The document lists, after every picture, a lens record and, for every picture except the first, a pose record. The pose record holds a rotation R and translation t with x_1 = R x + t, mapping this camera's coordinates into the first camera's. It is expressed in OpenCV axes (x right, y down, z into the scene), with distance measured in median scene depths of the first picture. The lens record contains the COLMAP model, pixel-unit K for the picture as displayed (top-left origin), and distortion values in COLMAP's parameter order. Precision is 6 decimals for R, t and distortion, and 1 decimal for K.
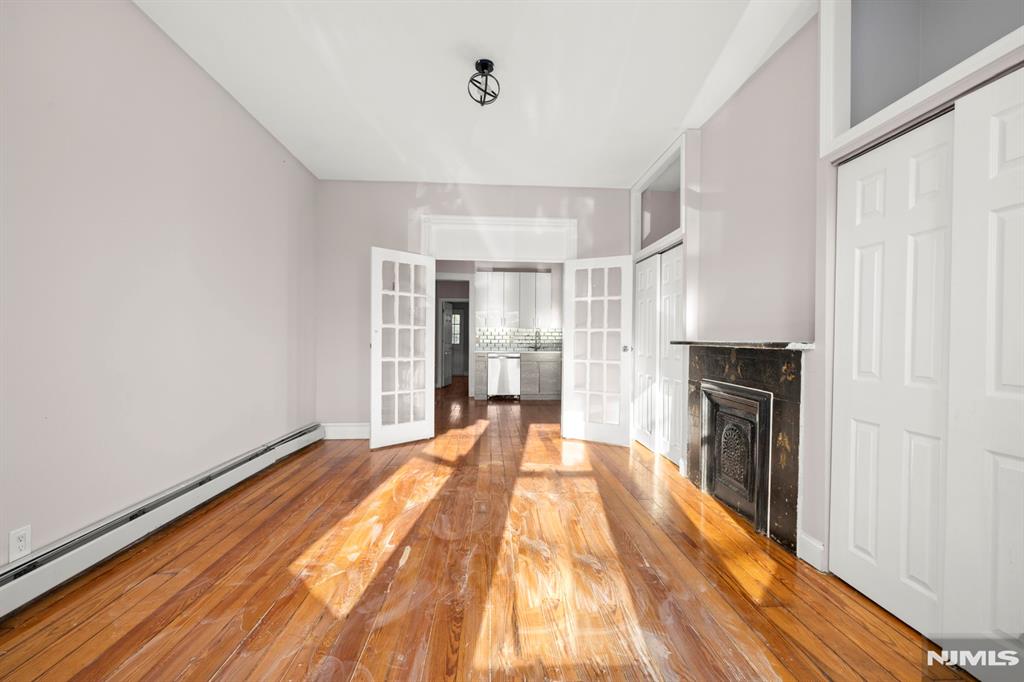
lens RADIAL K [[426.9, 0, 514.3], [0, 426.9, 342.1], [0, 0, 1]] dist [0.001928, 0.000080]
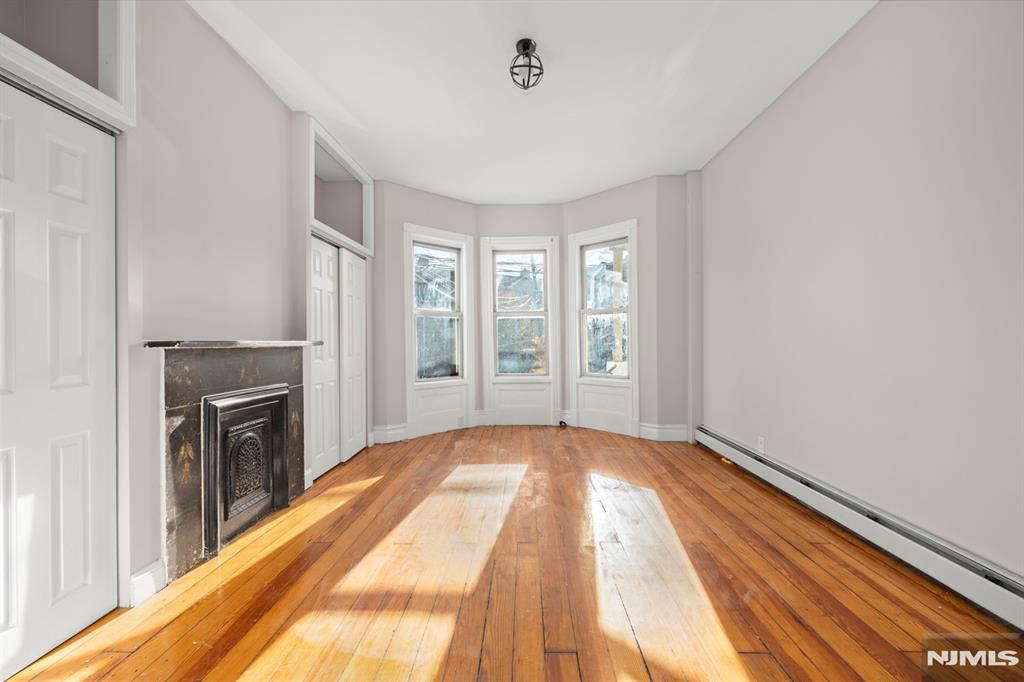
lens RADIAL K [[426.9, 0, 513.6], [0, 426.9, 340.8], [0, 0, 1]] dist [0.001928, 0.000080]
pose [[-0.996989, -0.005309, 0.077359, -0.122672], [-0.004649, 0.999951, 0.008708, -0.012685], [-0.077402, 0.008322, -0.996965, 2.079939]]
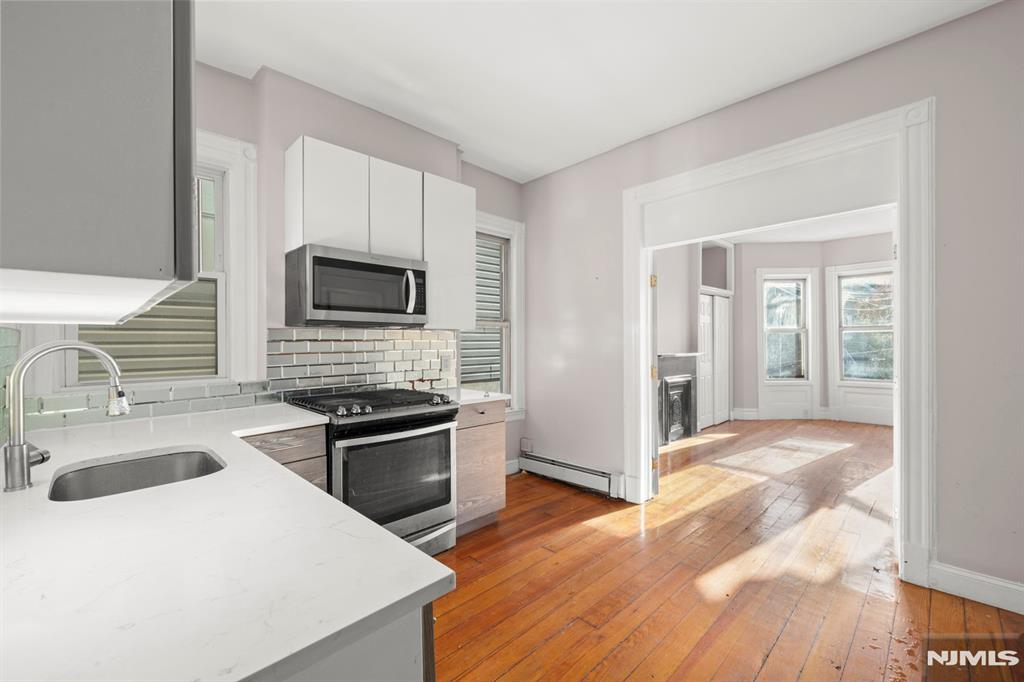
lens RADIAL K [[426.9, 0, 512.5], [0, 426.9, 343.3], [0, 0, 1]] dist [0.001928, 0.000080]
pose [[-0.662405, -0.009358, 0.749088, -0.482925], [0.003056, 0.999880, 0.015193, -0.085147], [-0.749140, 0.012353, -0.662297, 3.146182]]
